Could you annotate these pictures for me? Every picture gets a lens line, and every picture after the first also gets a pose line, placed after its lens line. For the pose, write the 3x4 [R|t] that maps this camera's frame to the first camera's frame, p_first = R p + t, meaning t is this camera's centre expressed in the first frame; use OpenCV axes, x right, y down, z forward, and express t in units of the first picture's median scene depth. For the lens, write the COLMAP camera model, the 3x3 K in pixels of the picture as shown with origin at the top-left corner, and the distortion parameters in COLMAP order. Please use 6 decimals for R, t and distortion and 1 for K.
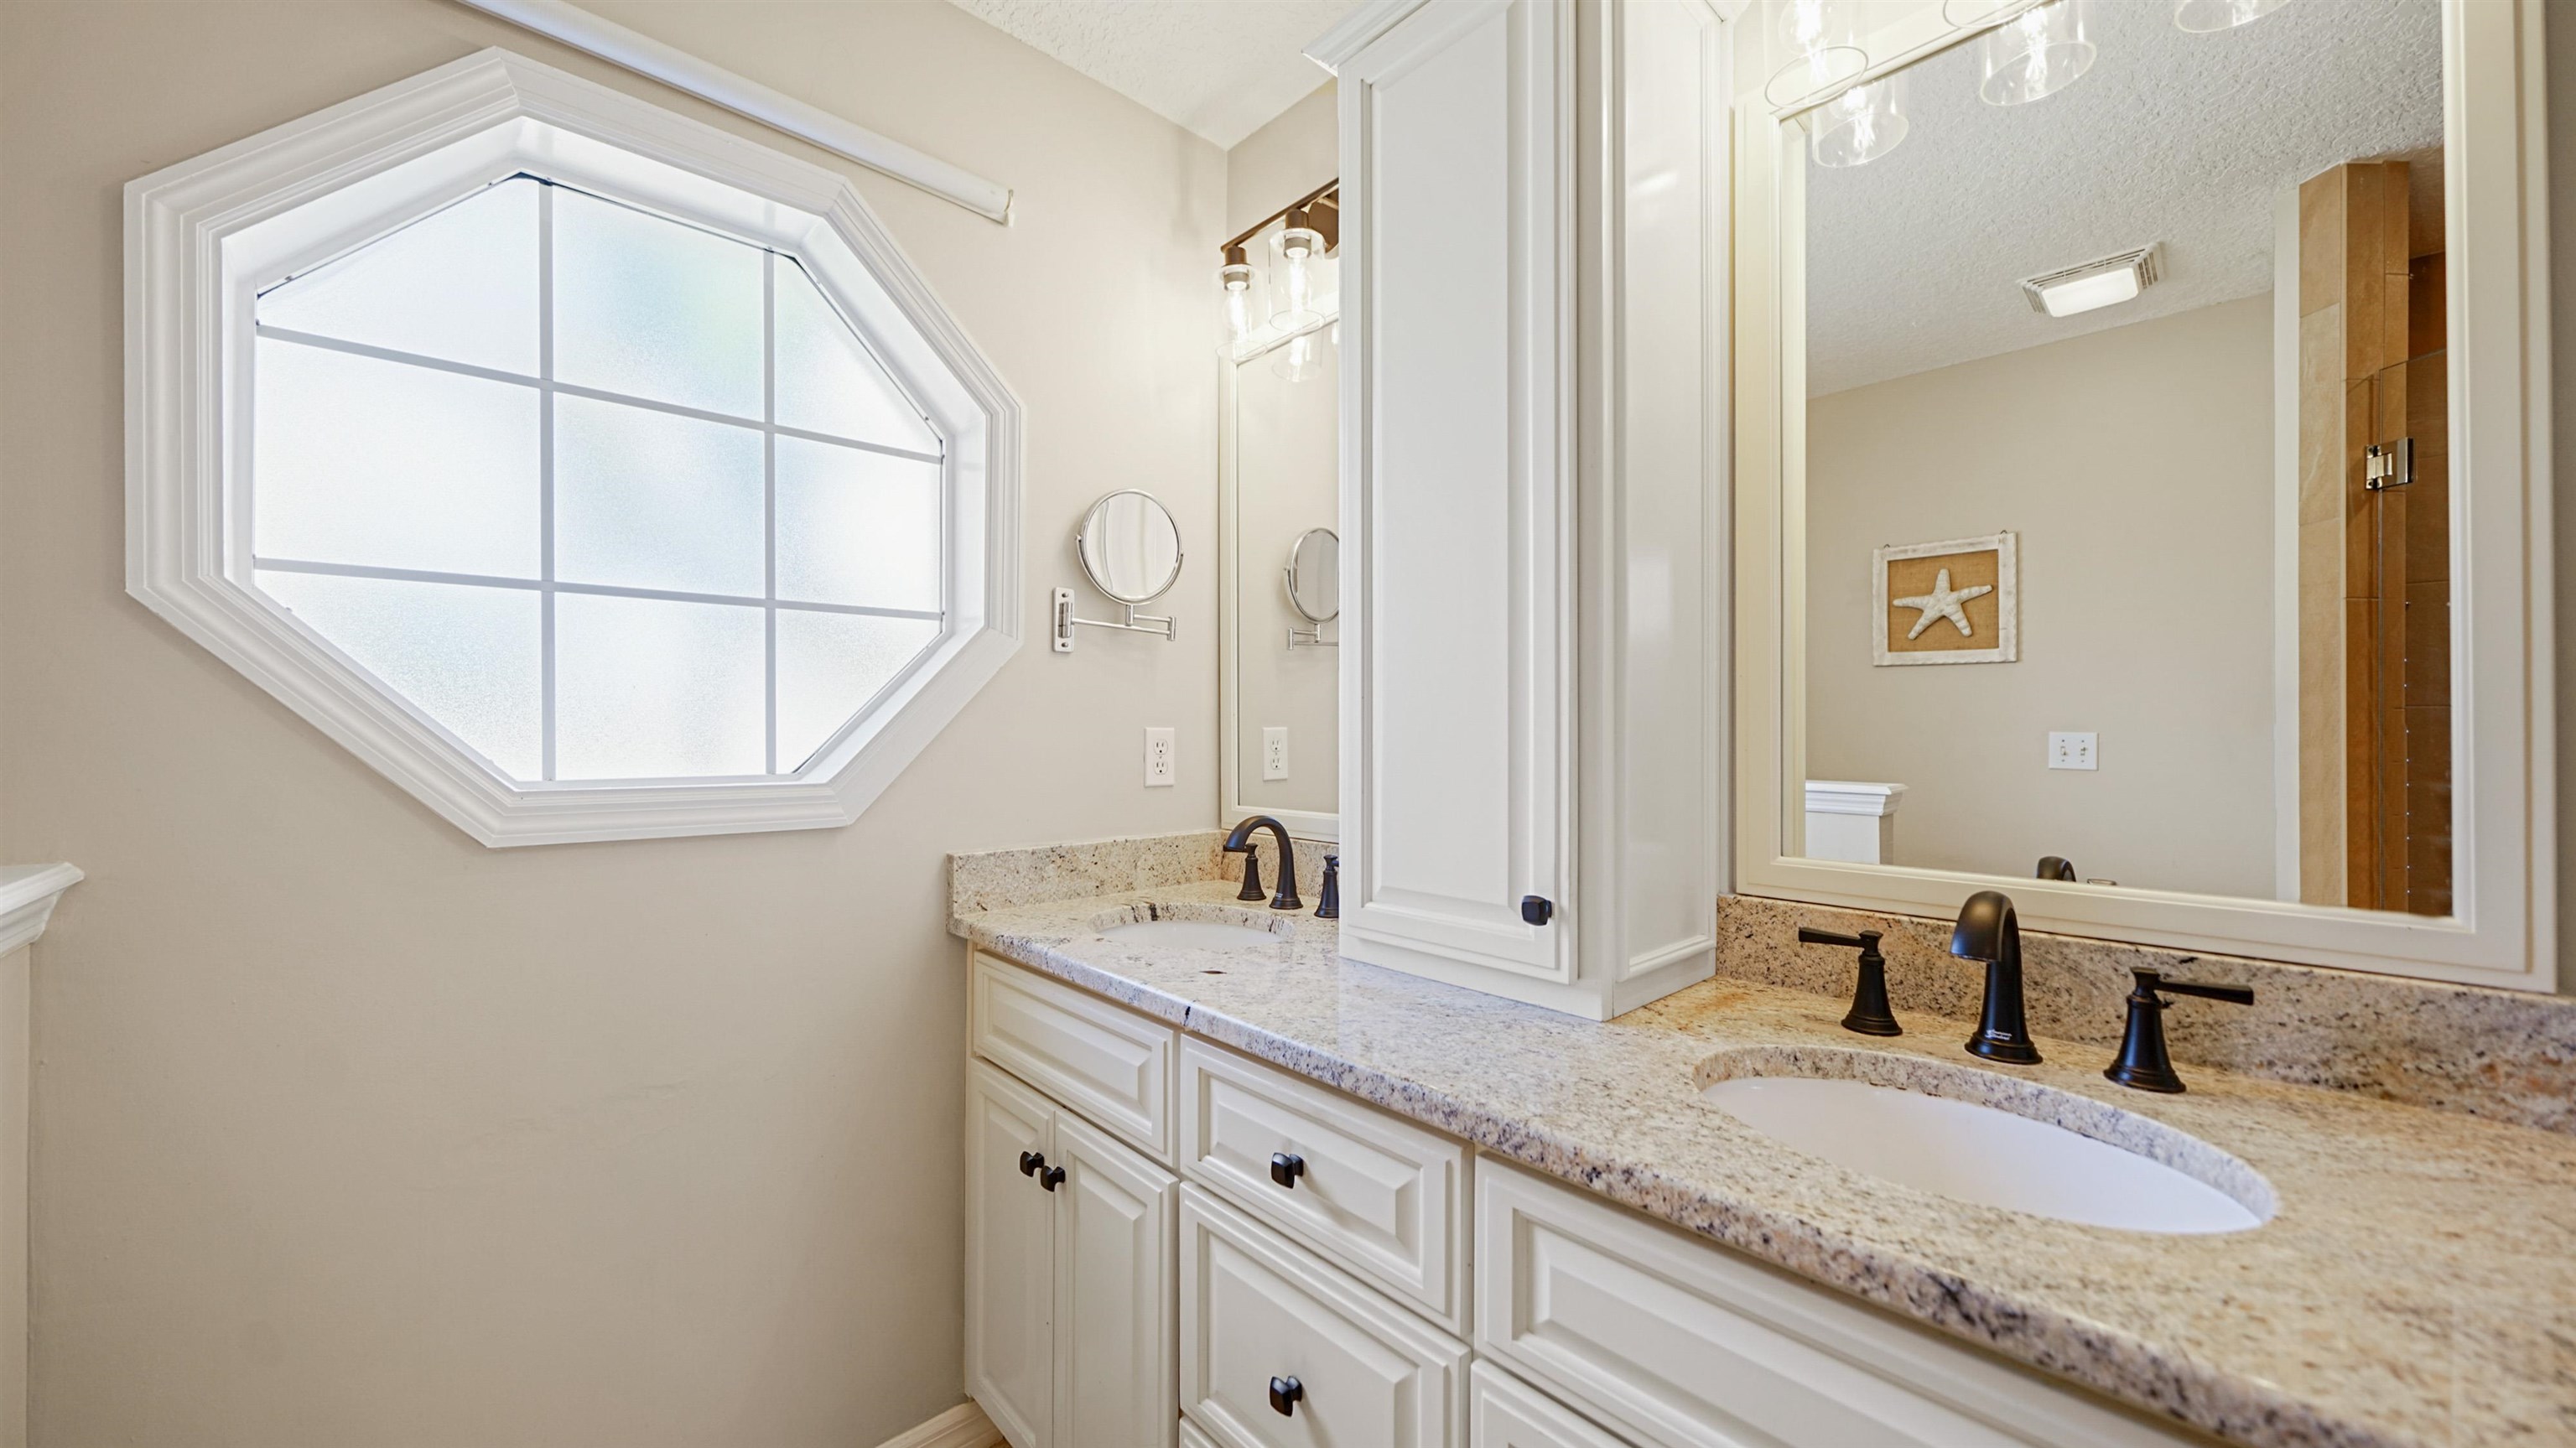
lens RADIAL K [[922.9, 0, 1284.2], [0, 922.9, 728.1], [0, 0, 1]] dist [-0.002795, -0.000752]
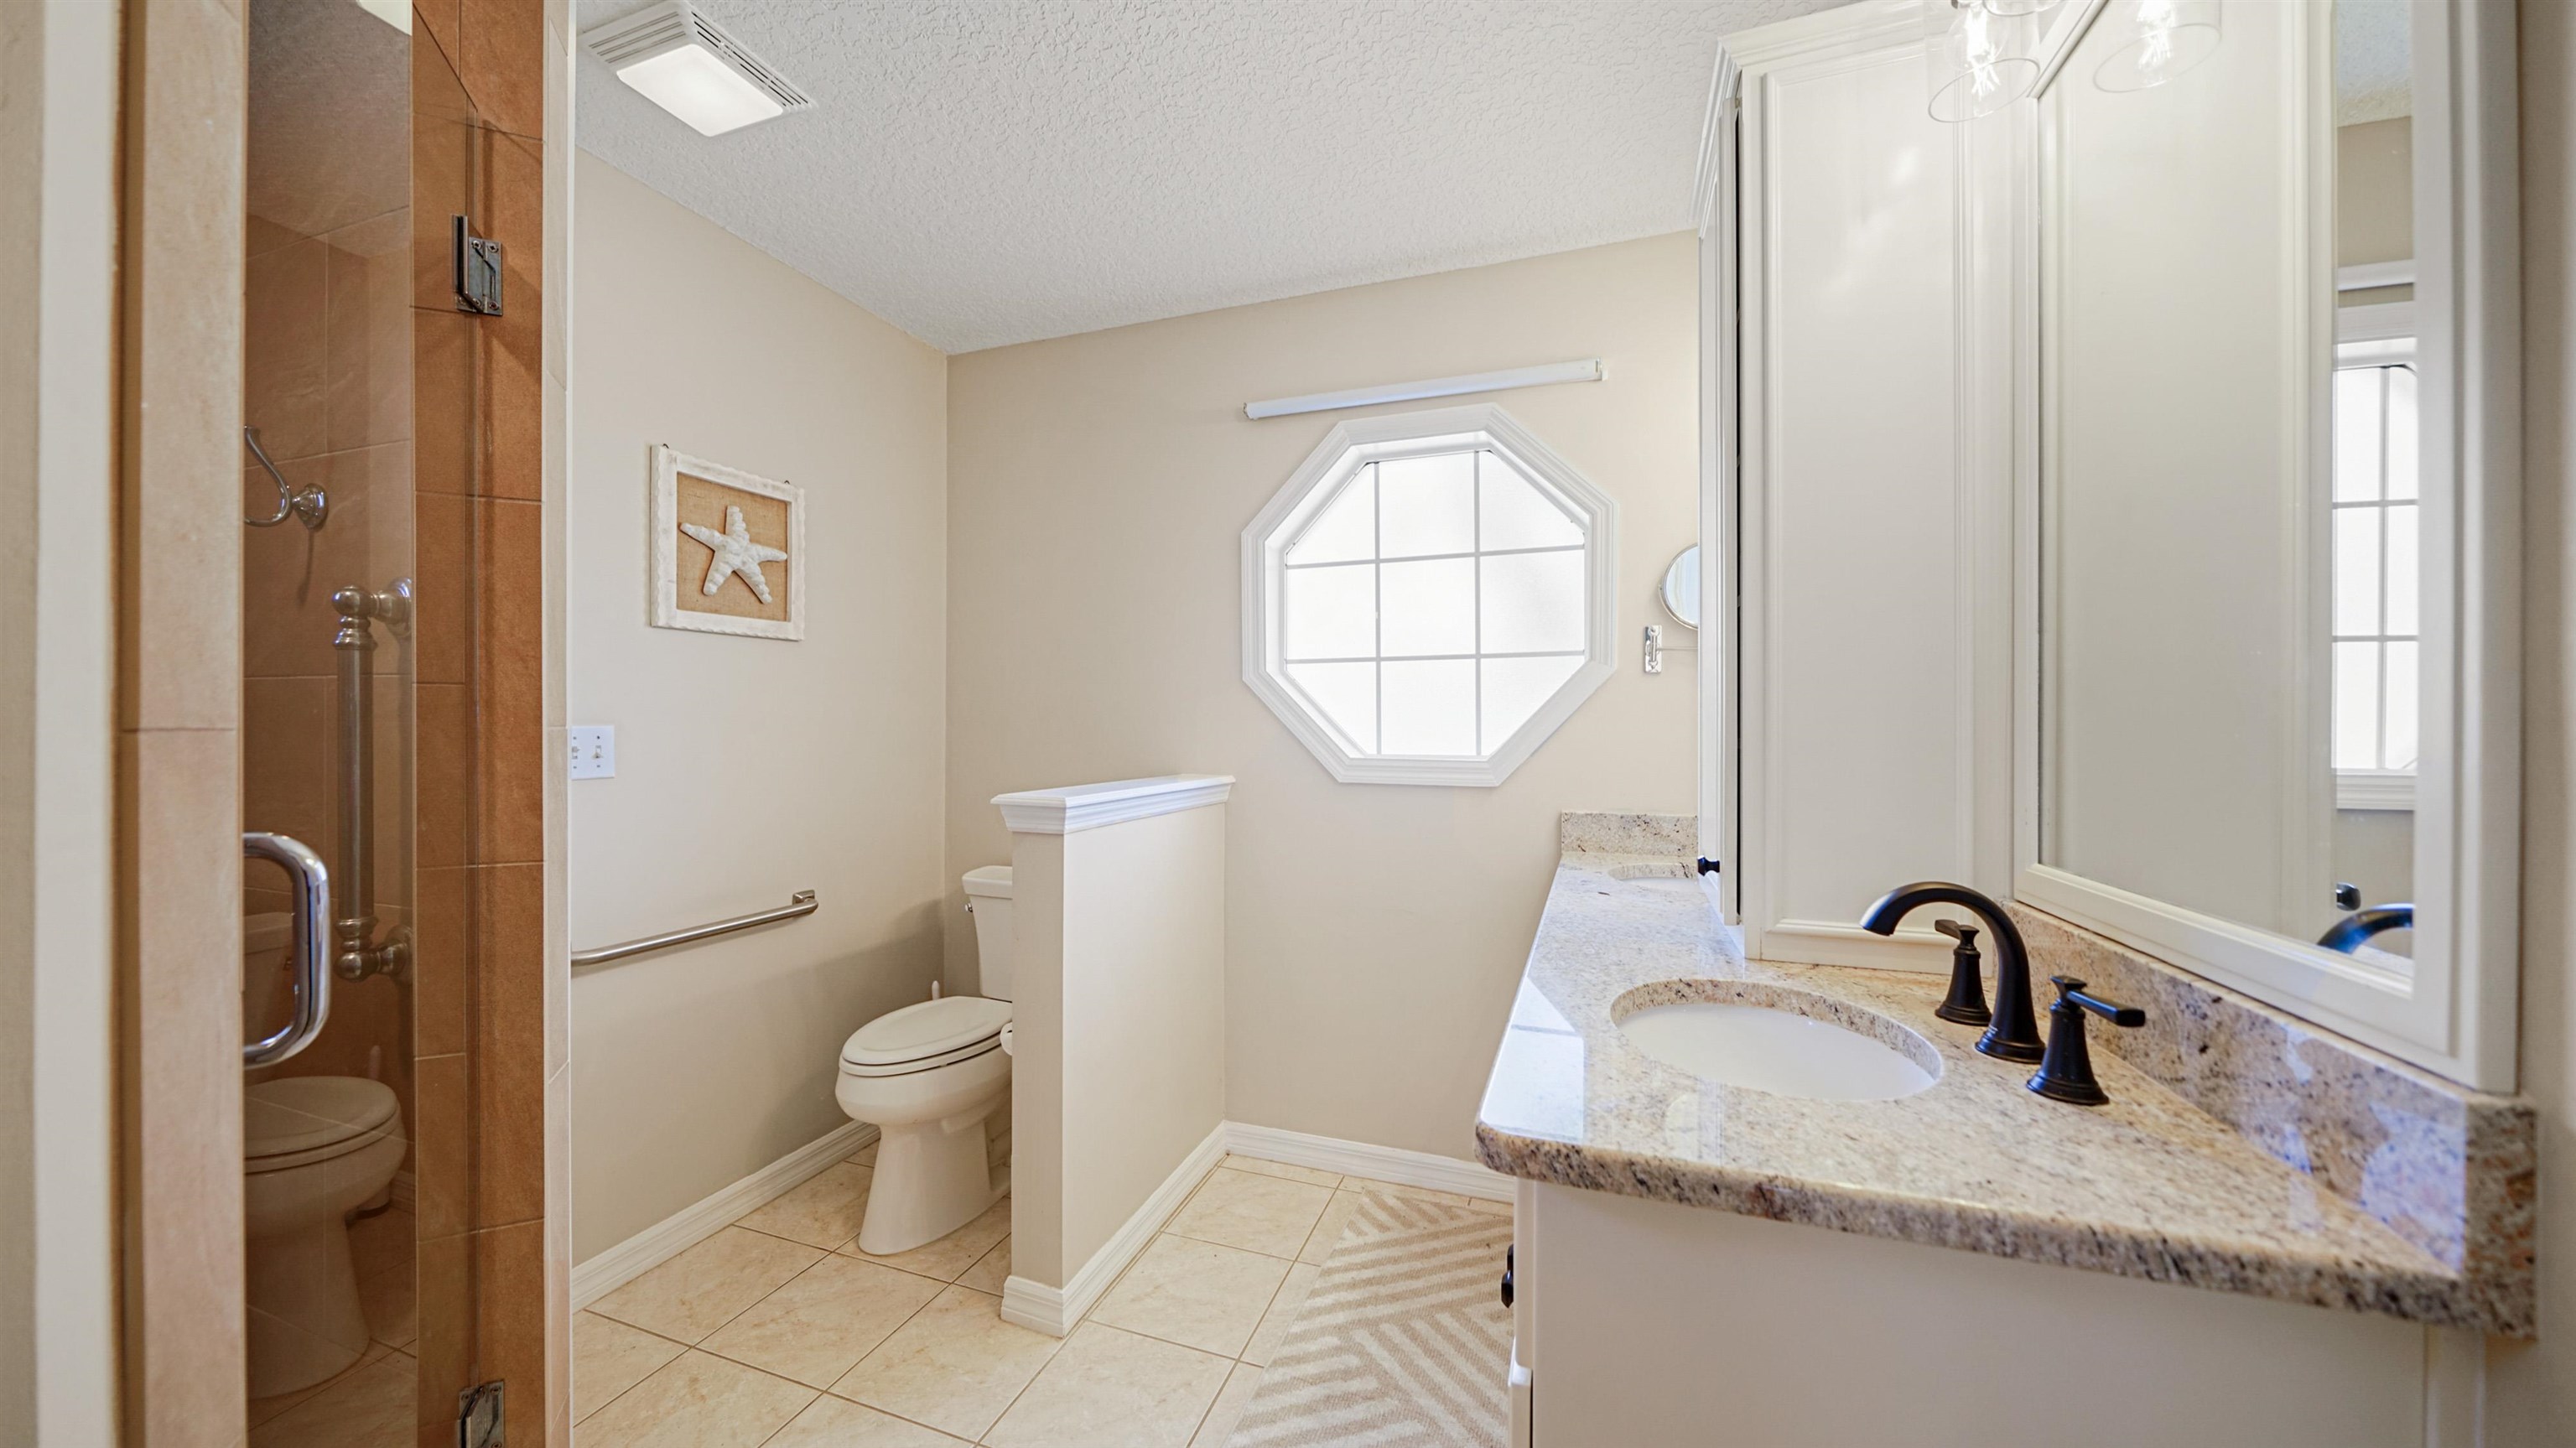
lens RADIAL K [[922.9, 0, 1305.2], [0, 922.9, 729.6], [0, 0, 1]] dist [-0.002795, -0.000752]
pose [[0.476137, 0.002677, -0.879367, 1.195088], [0.002098, 0.999989, 0.004180, -0.008576], [0.879369, -0.003835, 0.476126, -0.155969]]
